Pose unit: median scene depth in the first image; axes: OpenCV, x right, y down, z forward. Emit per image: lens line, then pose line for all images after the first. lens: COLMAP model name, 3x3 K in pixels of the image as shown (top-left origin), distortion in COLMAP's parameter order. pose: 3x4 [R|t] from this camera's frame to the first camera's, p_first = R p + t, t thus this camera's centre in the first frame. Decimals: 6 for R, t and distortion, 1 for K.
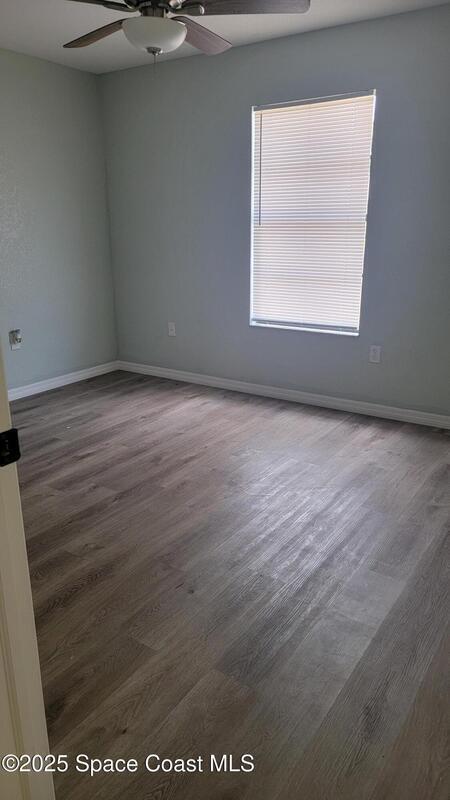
lens RADIAL K [[572.4, 0, 224.6], [0, 572.4, 398.8], [0, 0, 1]] dist [-0.010404, -0.002243]
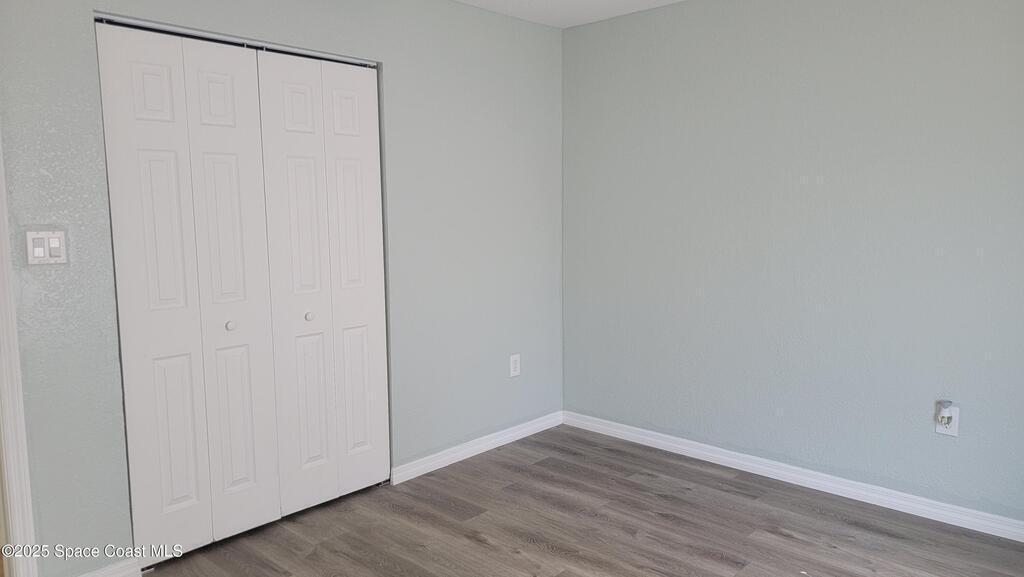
lens RADIAL K [[714.5, 0, 511.8], [0, 714.5, 288.4], [0, 0, 1]] dist [0.064818, -0.006705]
pose [[-0.164987, 0.113283, -0.979768, 0.420312], [-0.267025, 0.951153, 0.154940, -0.235145], [0.949461, 0.287185, -0.126679, 0.683833]]
